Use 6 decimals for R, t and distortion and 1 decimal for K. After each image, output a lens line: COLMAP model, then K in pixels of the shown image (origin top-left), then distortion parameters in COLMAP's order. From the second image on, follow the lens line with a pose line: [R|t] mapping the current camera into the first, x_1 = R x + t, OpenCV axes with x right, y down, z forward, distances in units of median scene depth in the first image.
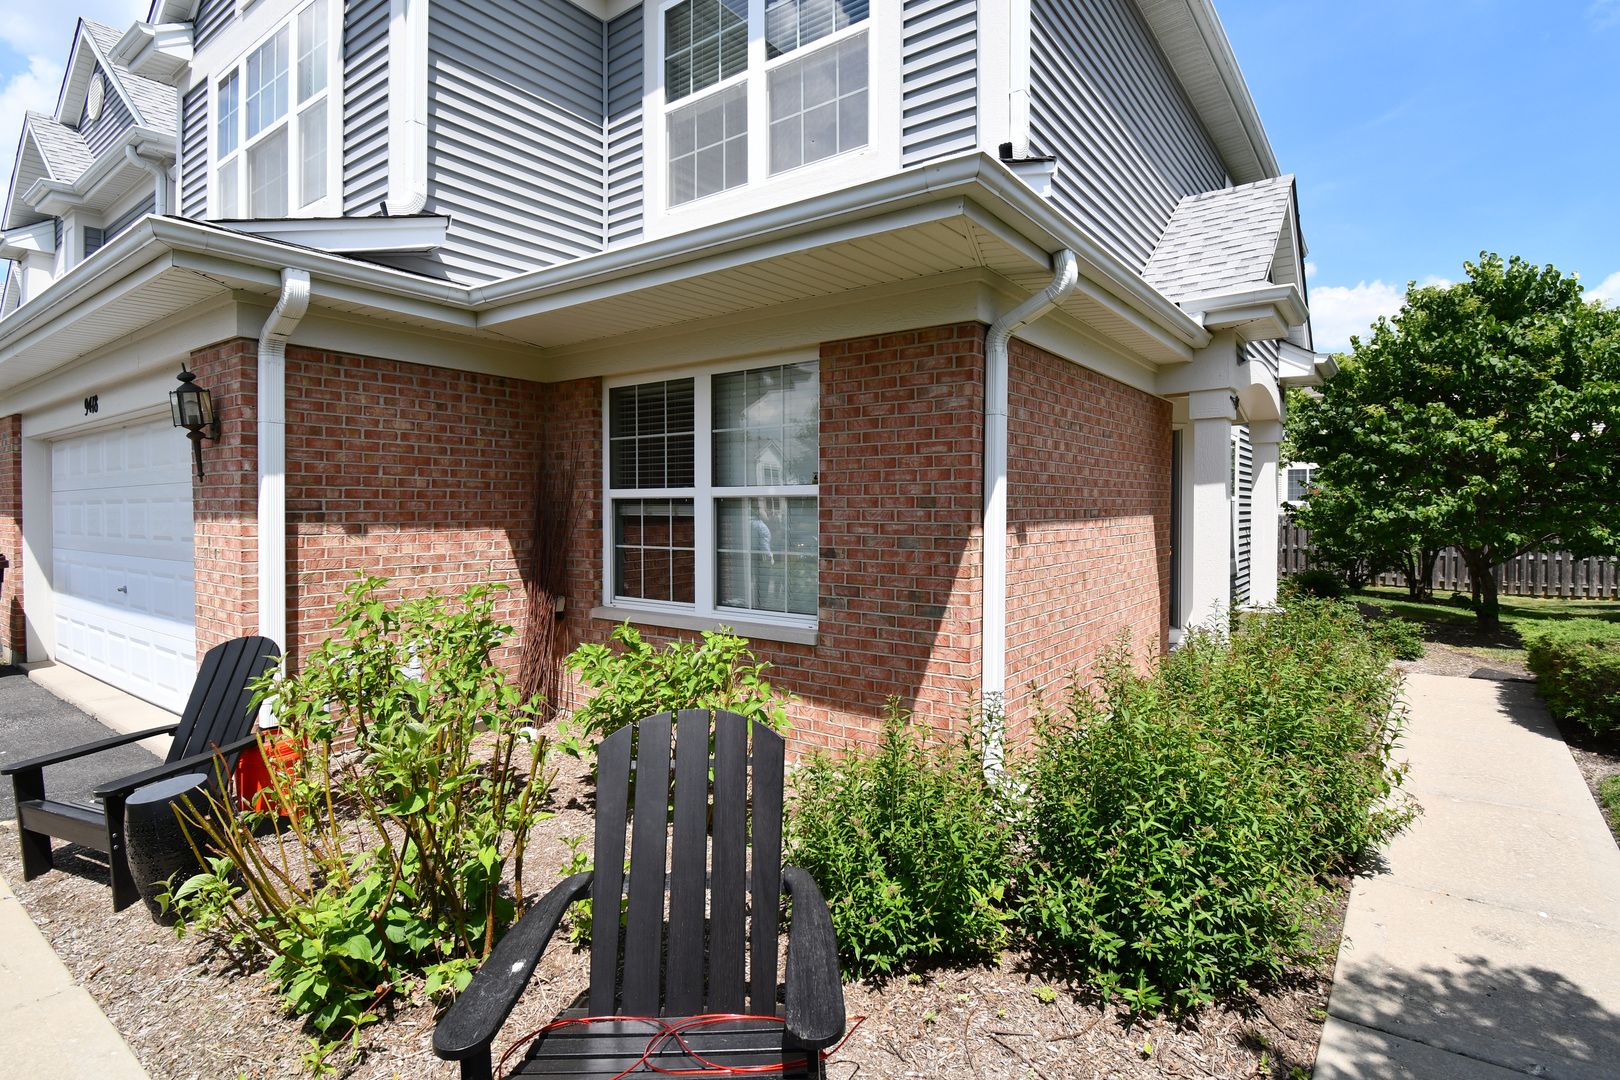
lens RADIAL K [[810.3, 0, 817.9], [0, 810.3, 523.9], [0, 0, 1]] dist [-0.003512, -0.000729]
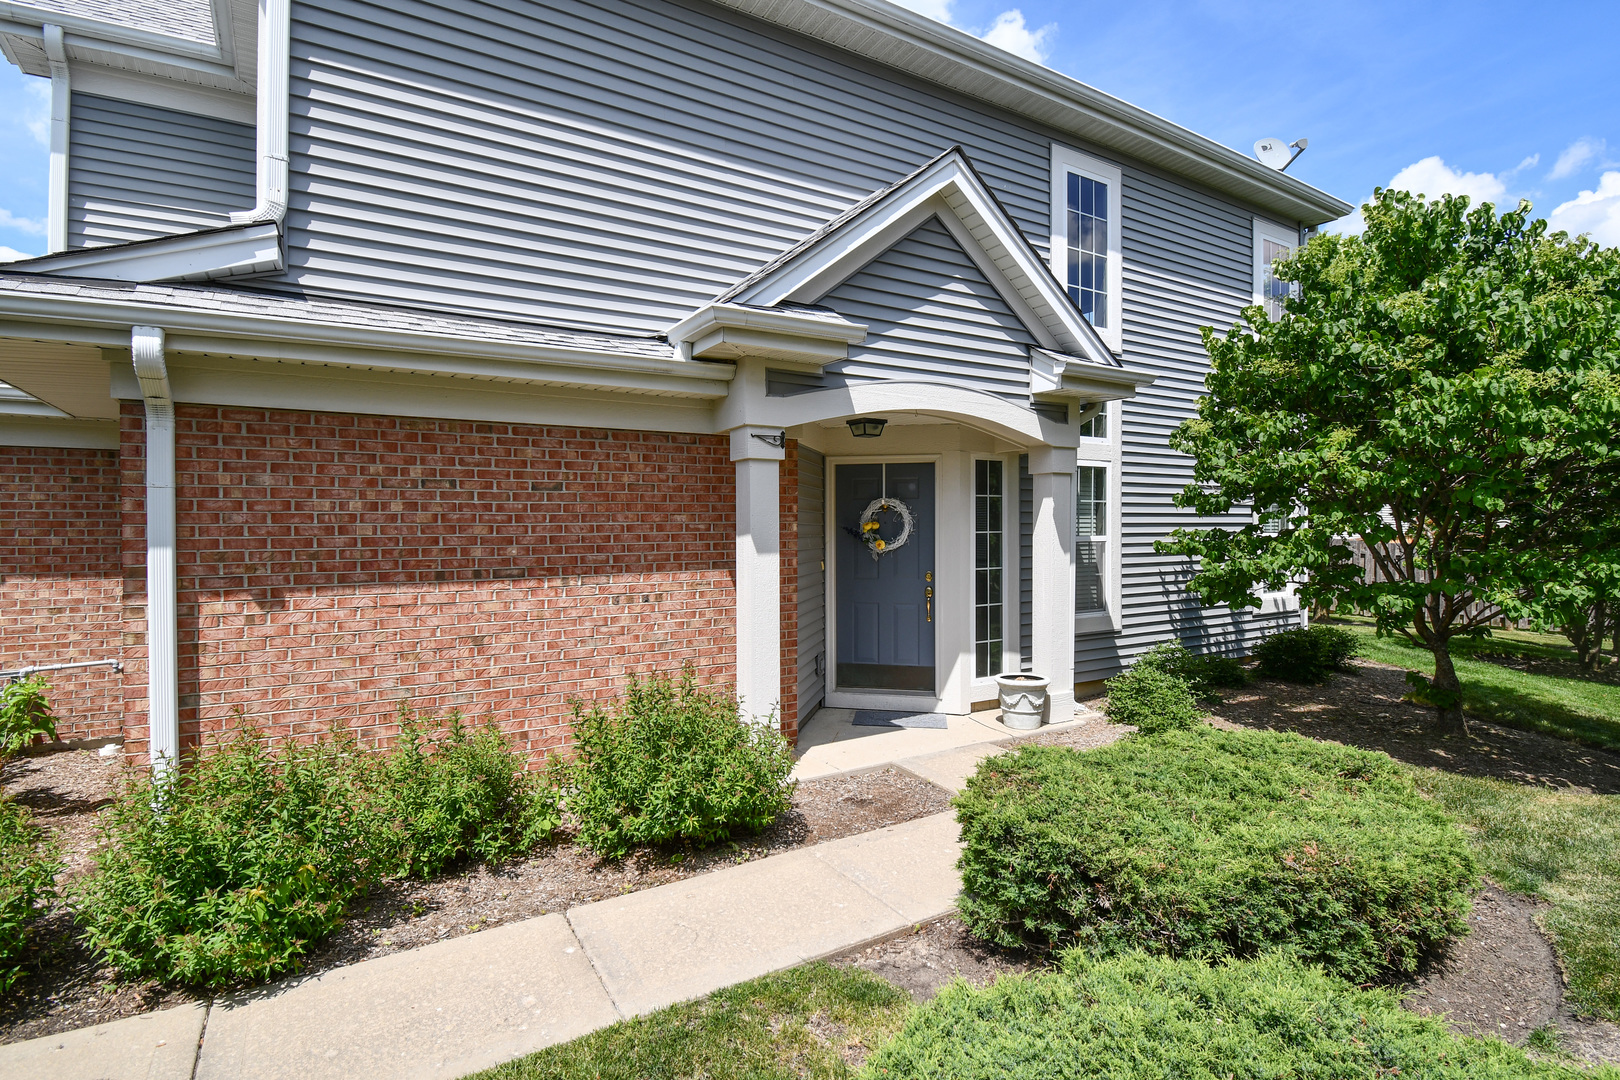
lens RADIAL K [[810.3, 0, 809.7], [0, 810.3, 531.7], [0, 0, 1]] dist [-0.003512, -0.000729]
pose [[0.928566, -0.004888, -0.371136, 1.067708], [0.001336, 0.999951, -0.009828, -0.052392], [0.371166, 0.008630, 0.928527, 0.270614]]
